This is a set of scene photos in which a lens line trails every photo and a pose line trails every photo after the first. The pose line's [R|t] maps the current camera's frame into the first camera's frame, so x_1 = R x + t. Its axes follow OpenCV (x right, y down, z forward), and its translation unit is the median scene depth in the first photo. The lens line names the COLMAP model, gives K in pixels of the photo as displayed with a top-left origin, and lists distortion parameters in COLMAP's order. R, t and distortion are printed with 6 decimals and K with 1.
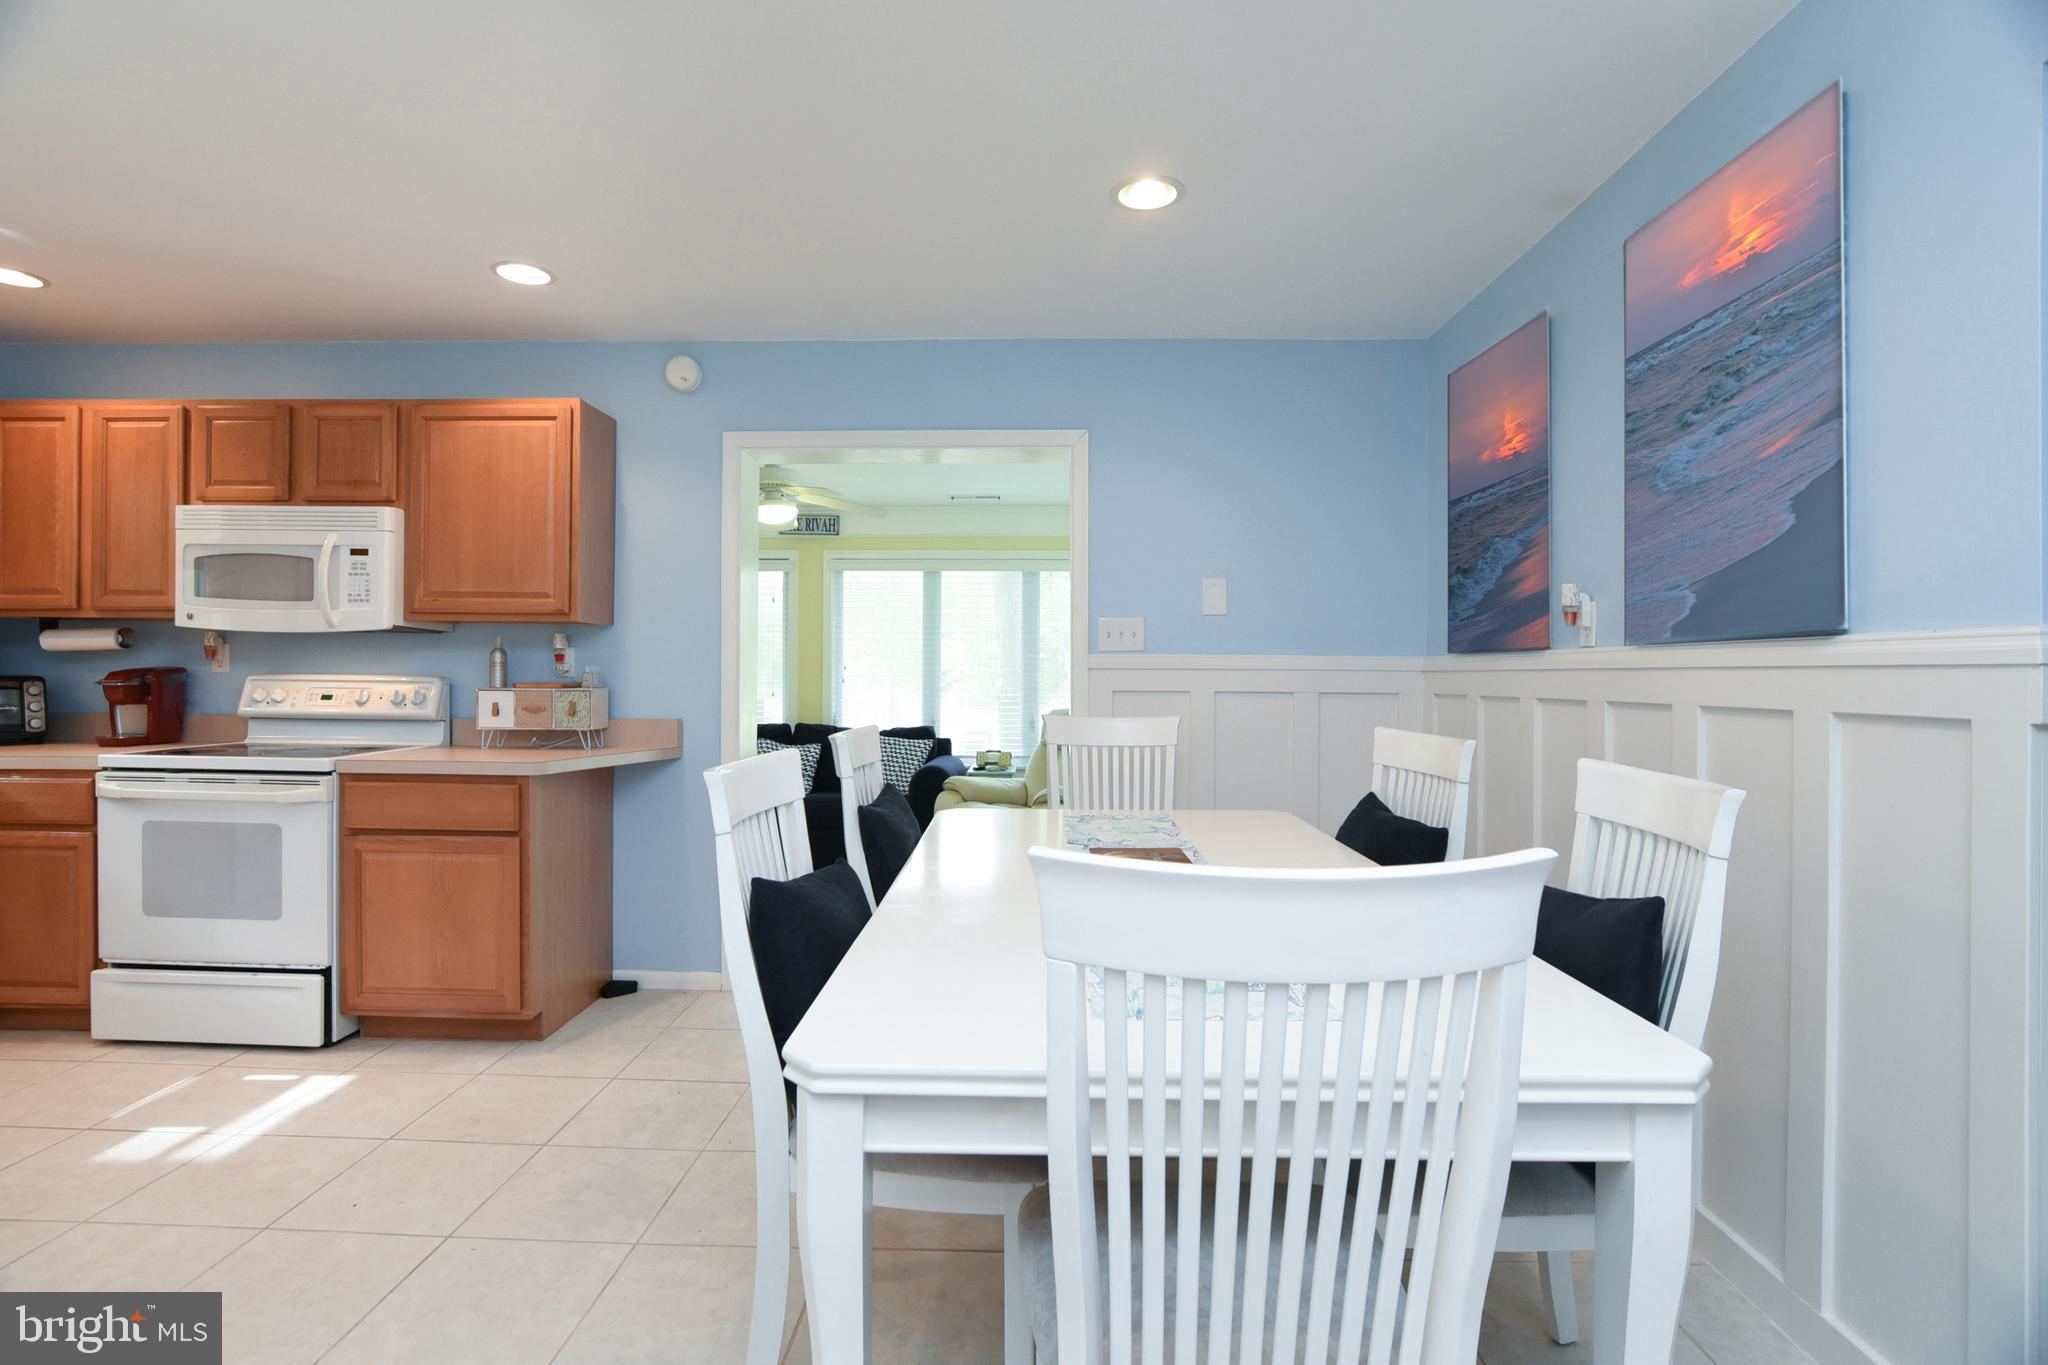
lens RADIAL K [[999.4, 0, 1019.2], [0, 999.4, 673.7], [0, 0, 1]] dist [-0.028788, 0.010077]
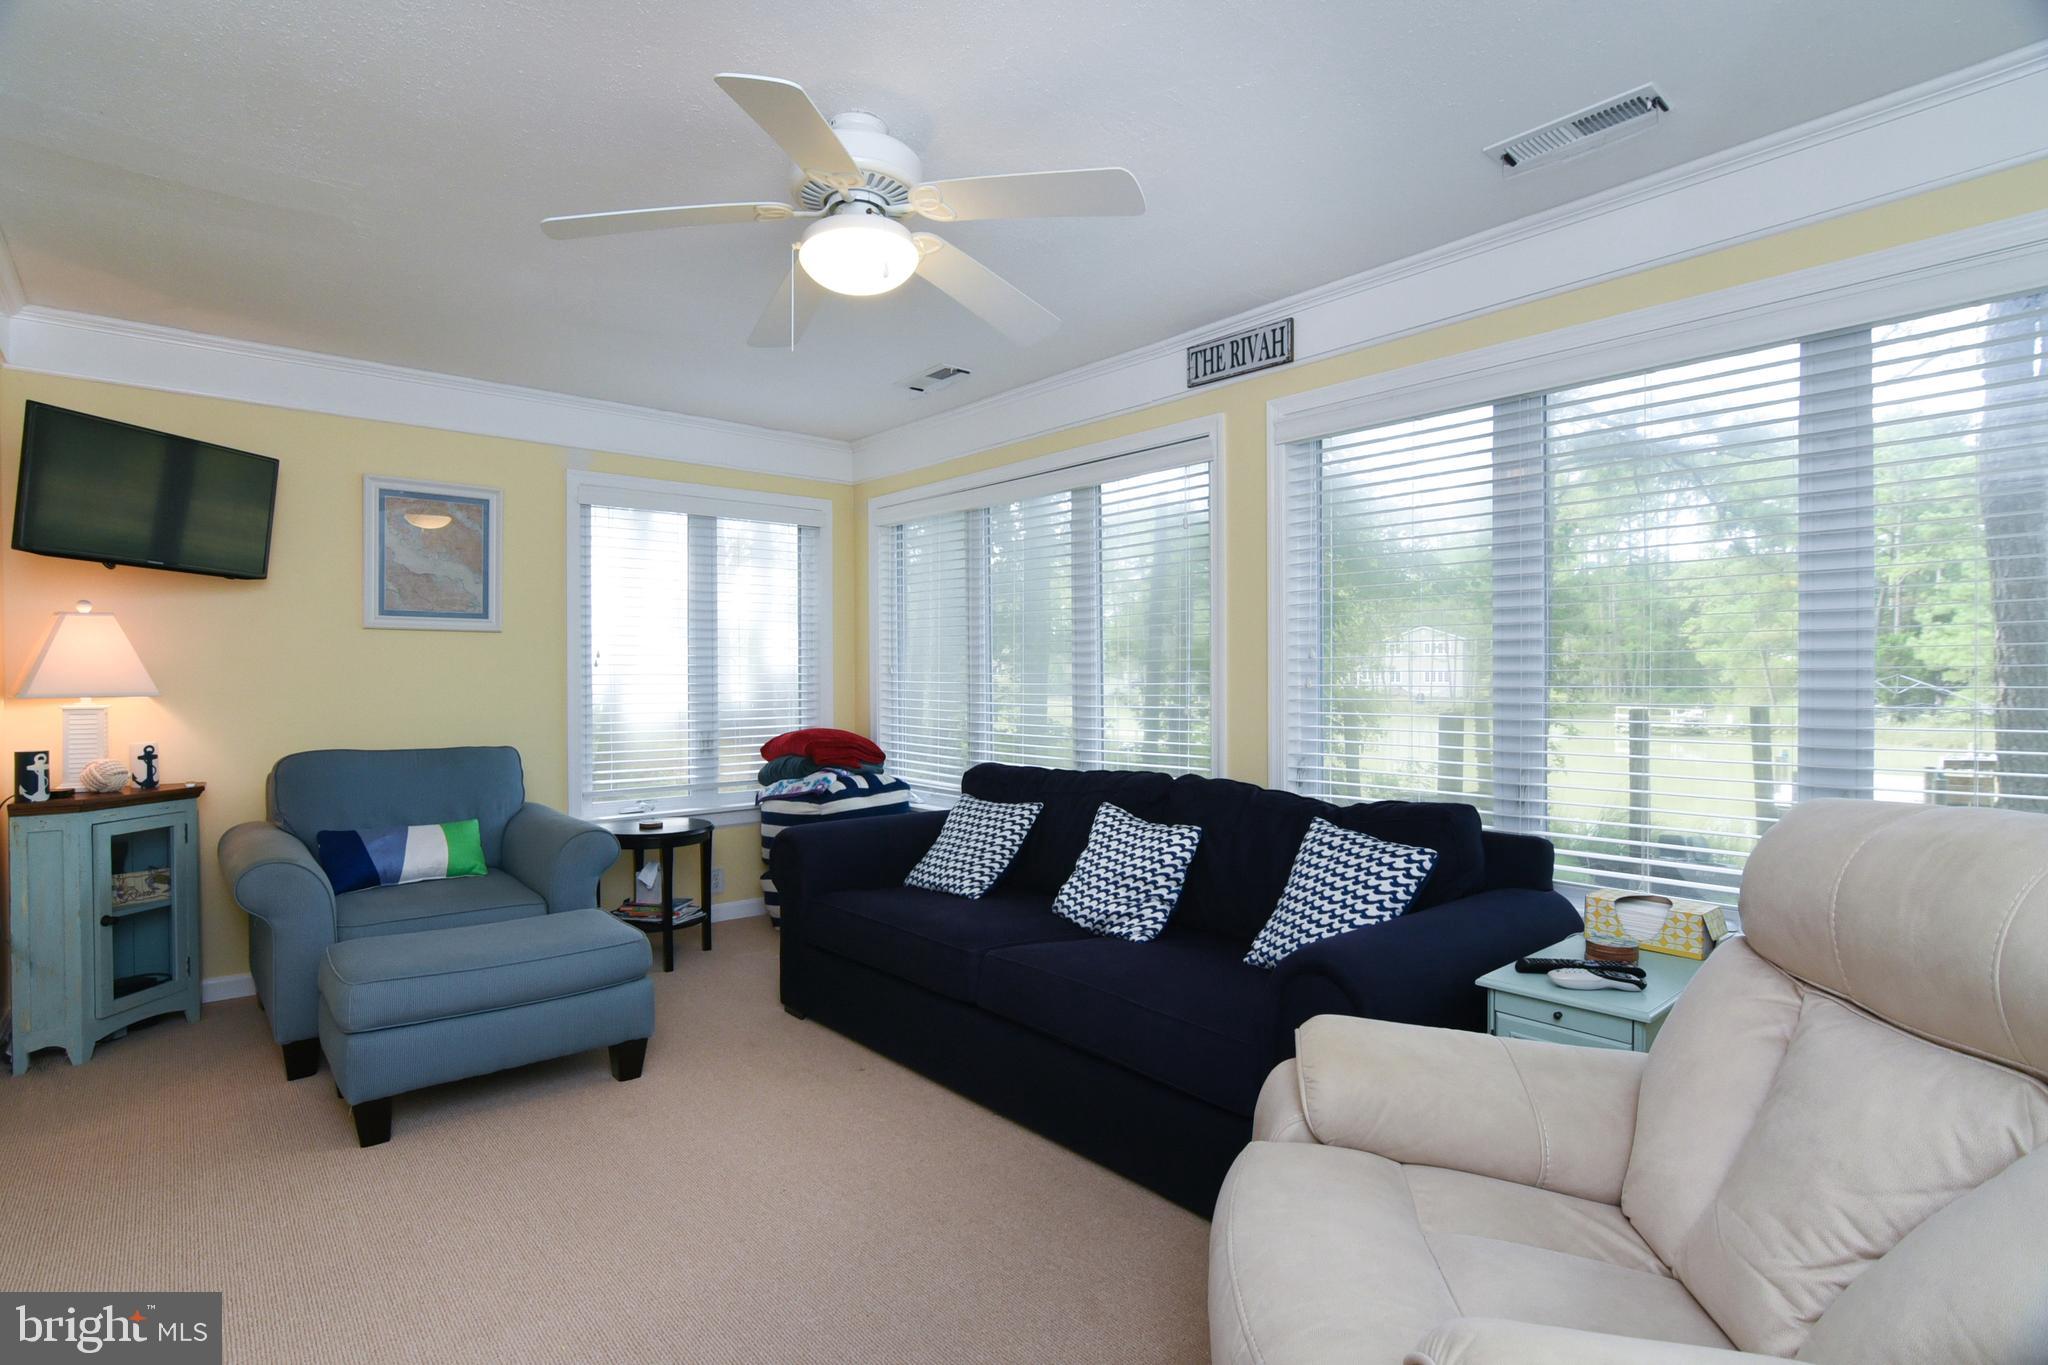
lens RADIAL K [[1023.1, 0, 1003.8], [0, 1023.1, 687.6], [0, 0, 1]] dist [-0.016059, 0.000566]
pose [[0.669545, -0.004427, -0.742758, 0.152400], [0.012498, 0.999908, 0.005306, 0.011002], [0.742666, -0.012836, 0.669539, 1.250702]]
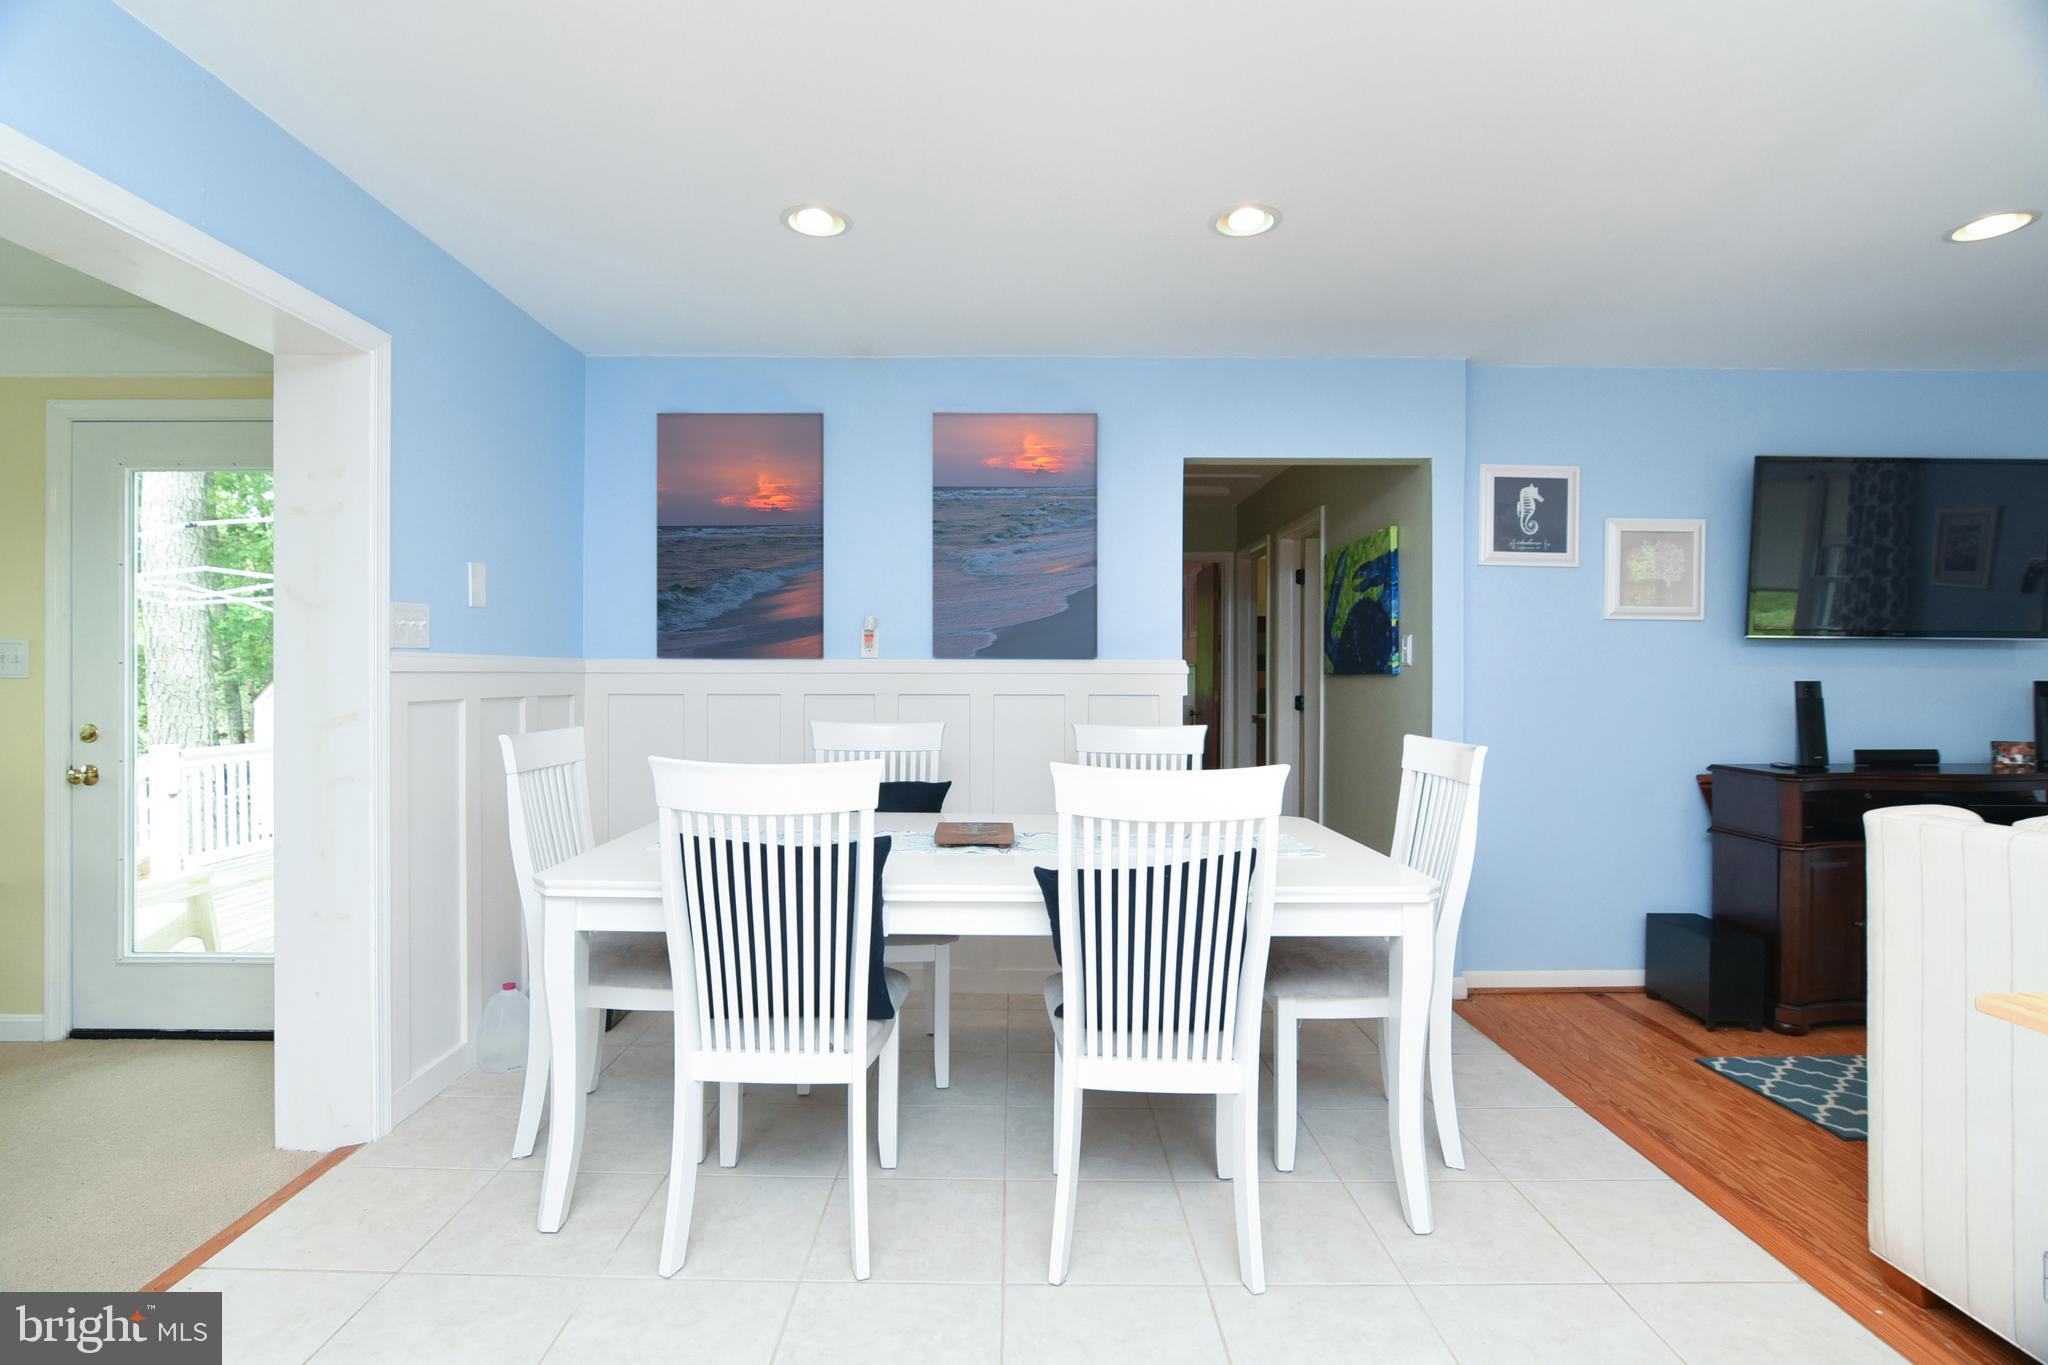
lens RADIAL K [[977.1, 0, 1004.8], [0, 977.1, 680.7], [0, 0, 1]] dist [-0.011263, 0.000307]
pose [[-0.038797, -0.013371, 0.999158, -0.696804], [-0.005677, 0.999897, 0.013160, -0.011428], [-0.999231, -0.005162, -0.038869, 0.639360]]
